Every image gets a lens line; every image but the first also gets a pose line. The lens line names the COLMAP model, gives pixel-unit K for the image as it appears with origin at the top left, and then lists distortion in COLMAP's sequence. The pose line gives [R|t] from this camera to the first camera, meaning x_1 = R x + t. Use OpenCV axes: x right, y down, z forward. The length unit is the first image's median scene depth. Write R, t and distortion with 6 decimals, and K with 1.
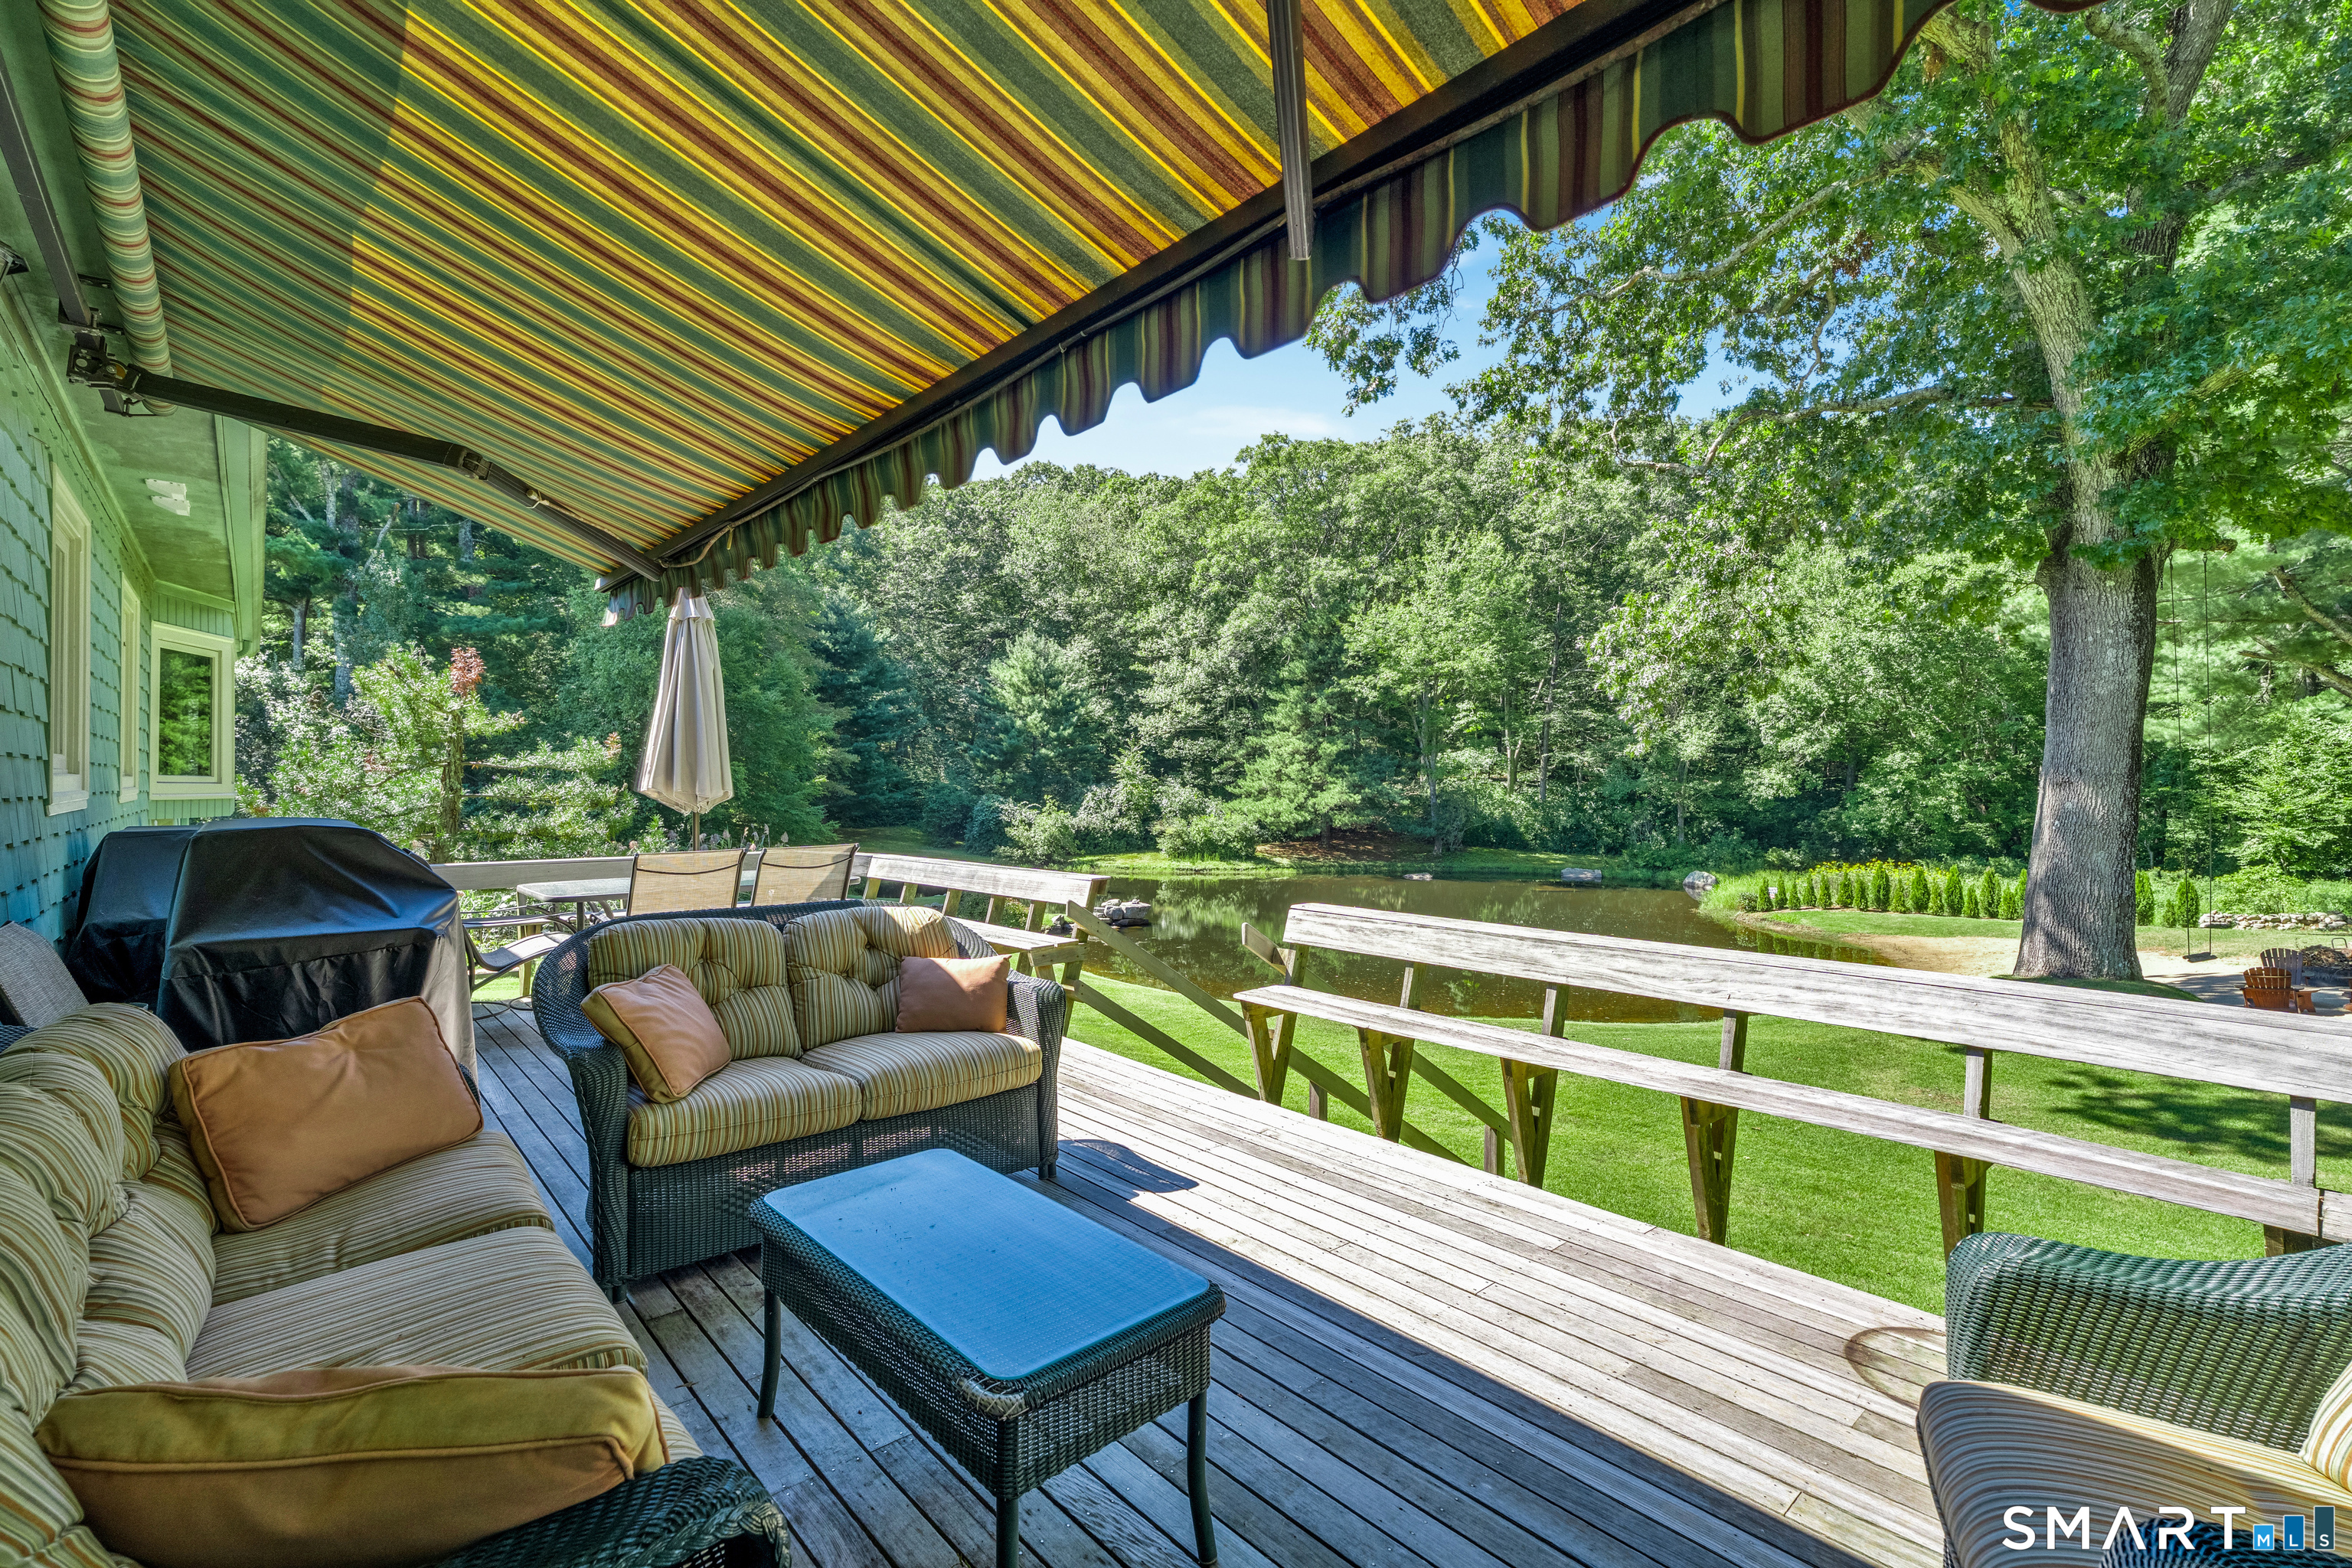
lens RADIAL K [[1047.9, 0, 1176.0], [0, 1047.9, 784.0], [0, 0, 1]] dist [0.003727, 0.000999]
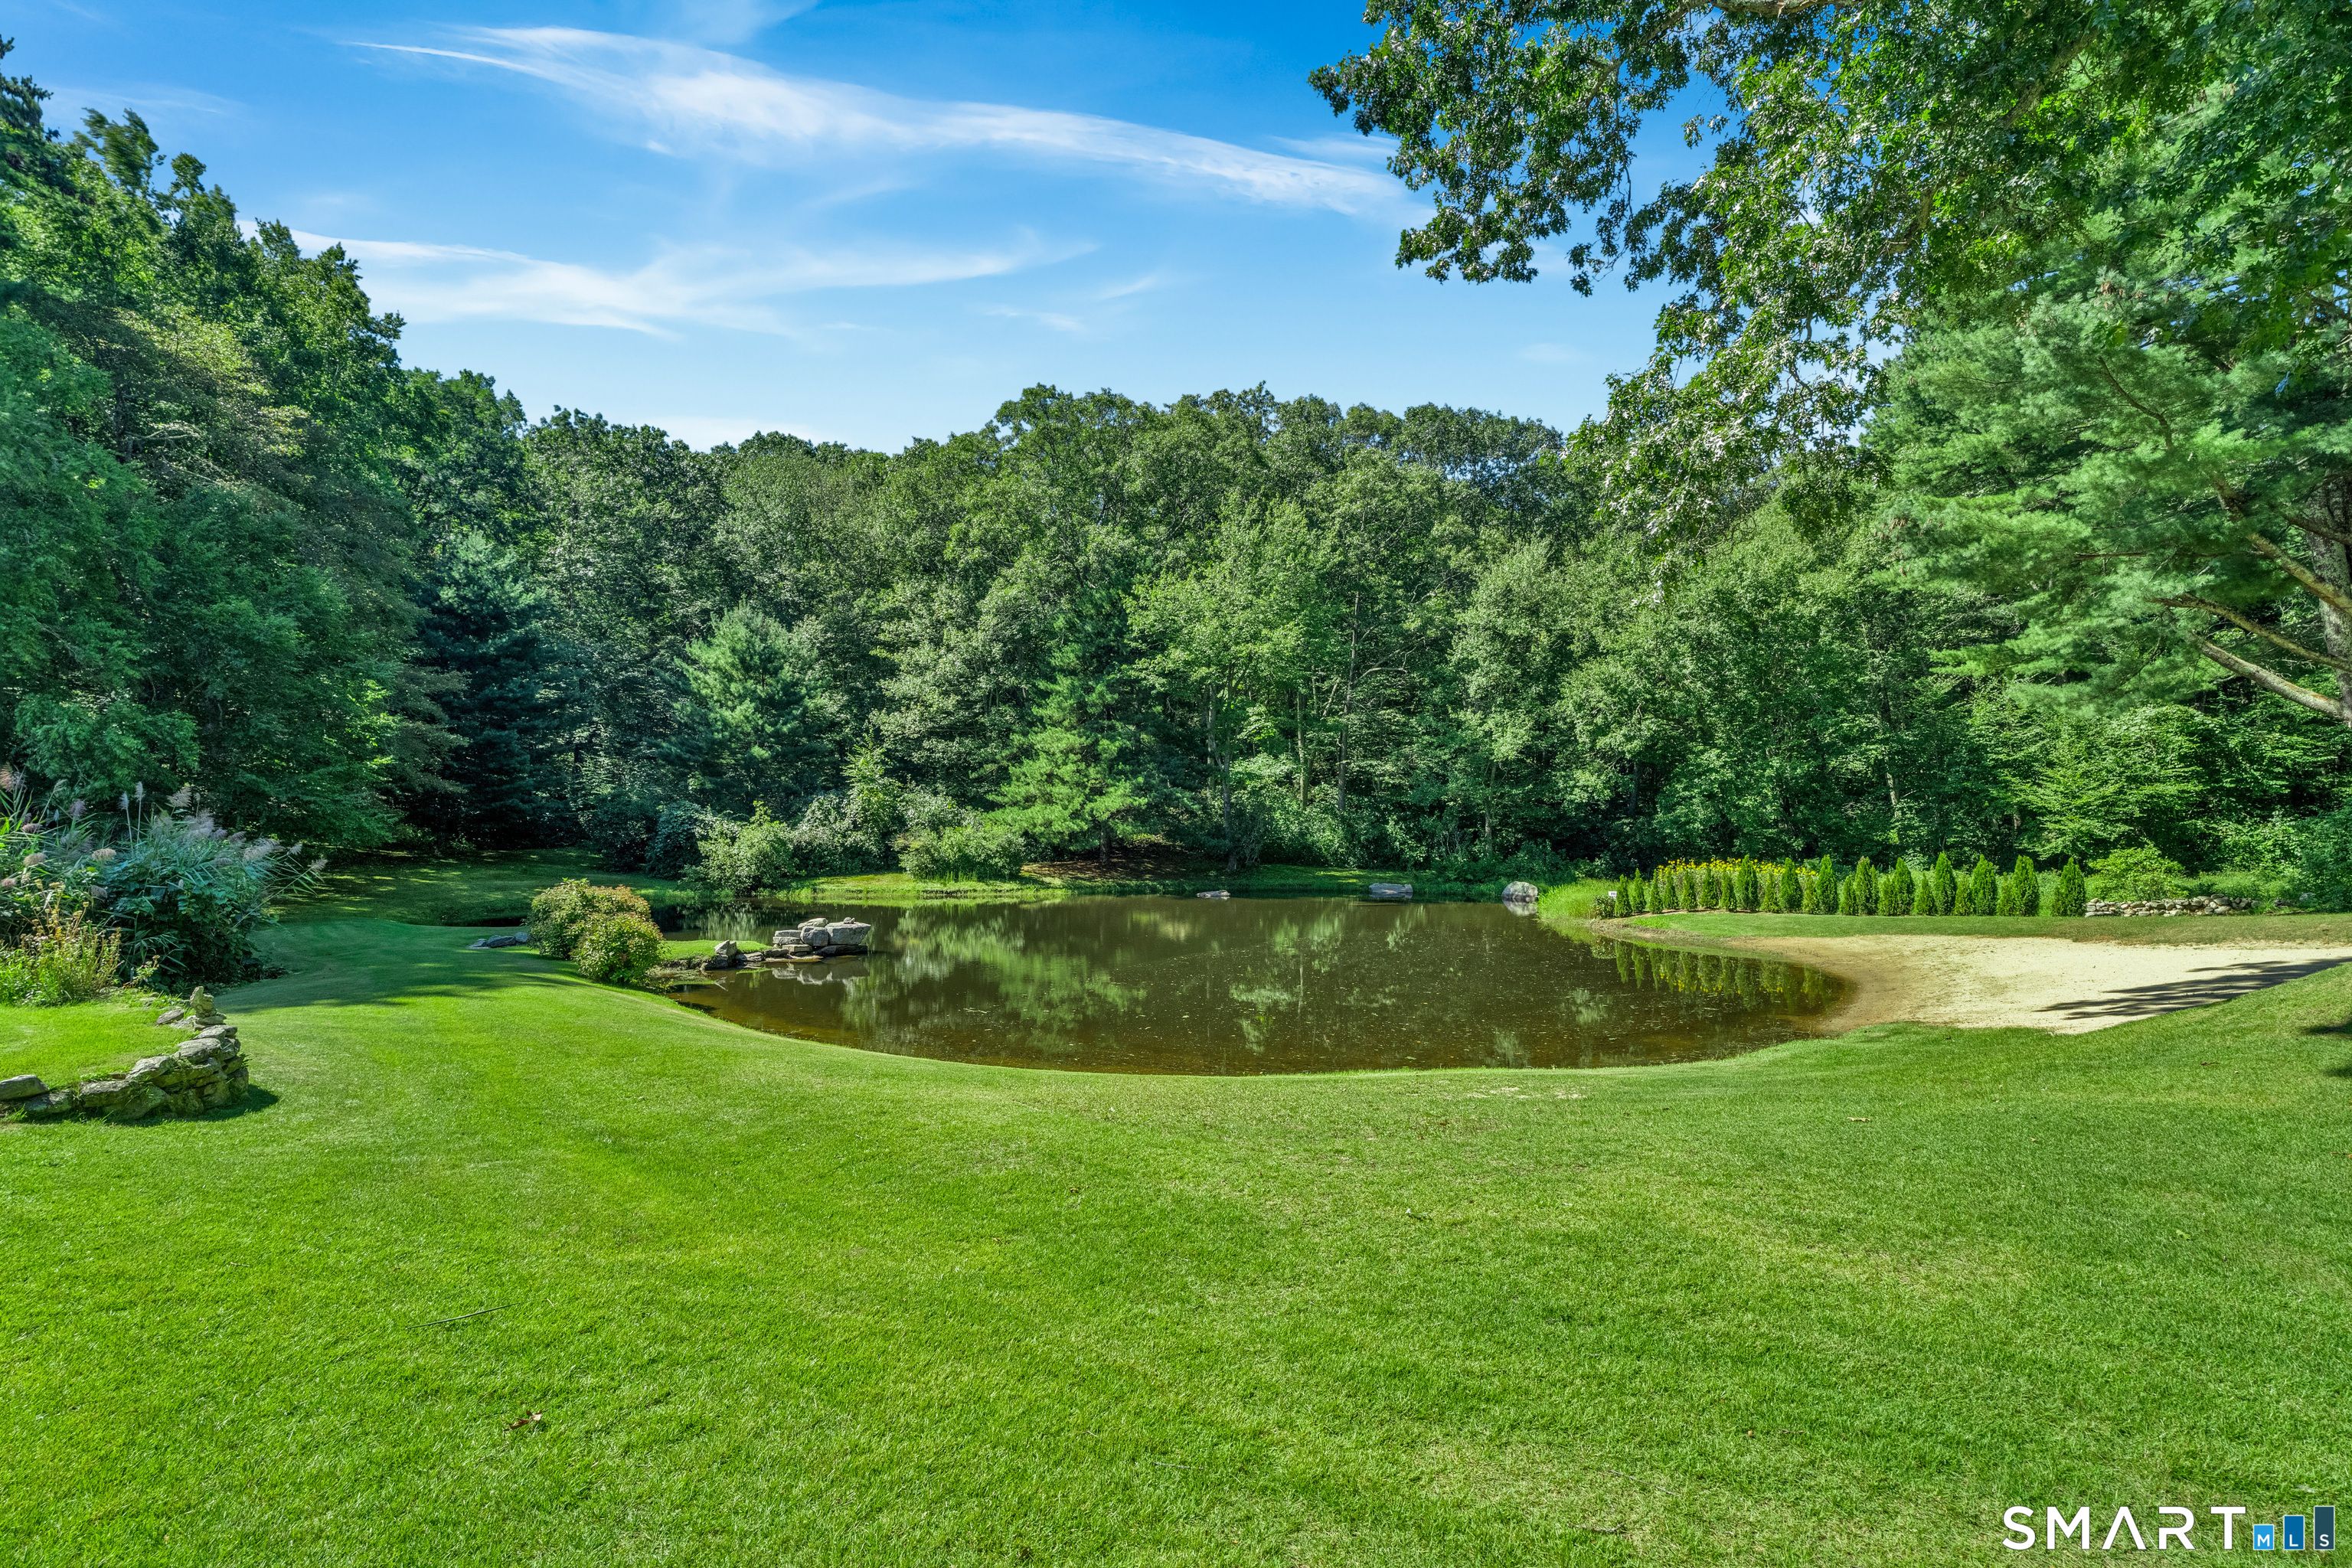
lens RADIAL K [[1047.9, 0, 1176.0], [0, 1047.9, 784.0], [0, 0, 1]] dist [0.003727, 0.000999]
pose [[0.976124, 0.006280, 0.217125, 0.014627], [0.002763, 0.999142, -0.041319, 0.031427], [-0.217199, 0.040932, 0.975269, 0.160985]]
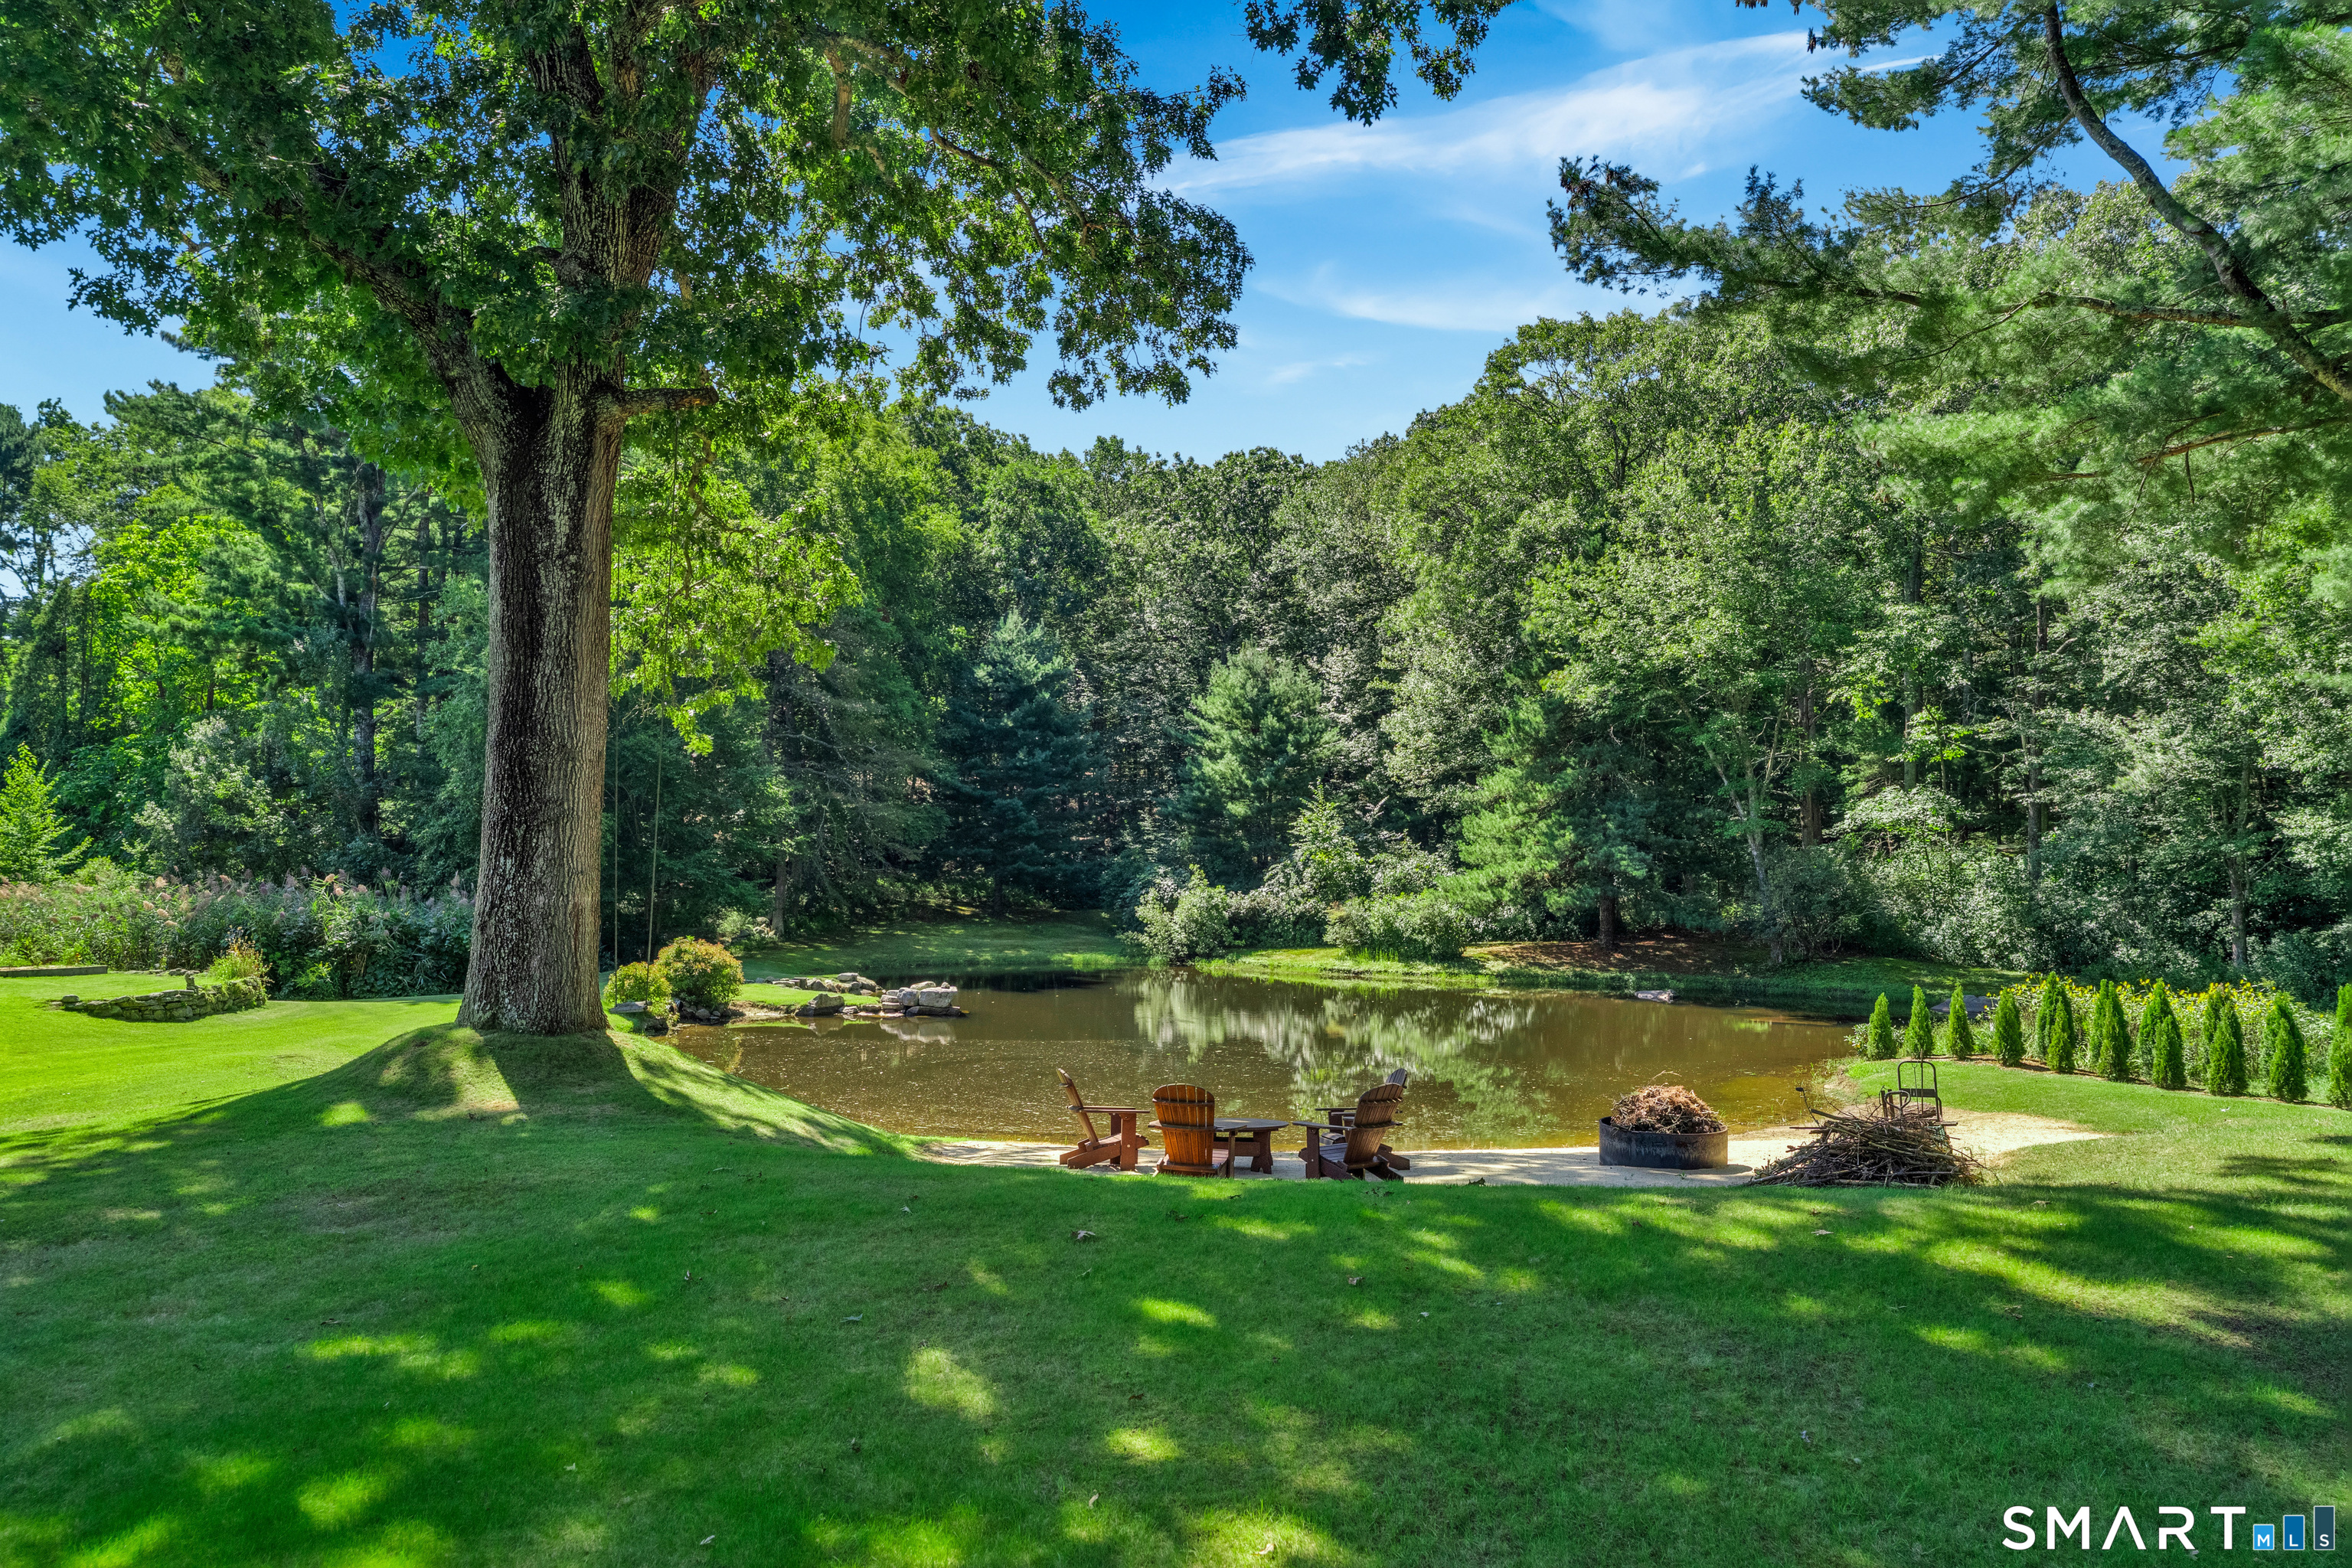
lens RADIAL K [[1512.3, 0, 1176.0], [0, 1512.3, 784.0], [0, 0, 1]] dist [-0.001647, 0.001546]
pose [[0.842014, -0.027185, -0.538770, 0.447586], [-0.006931, 0.998102, -0.061193, 0.019701], [0.539411, 0.055259, 0.840228, 0.092118]]
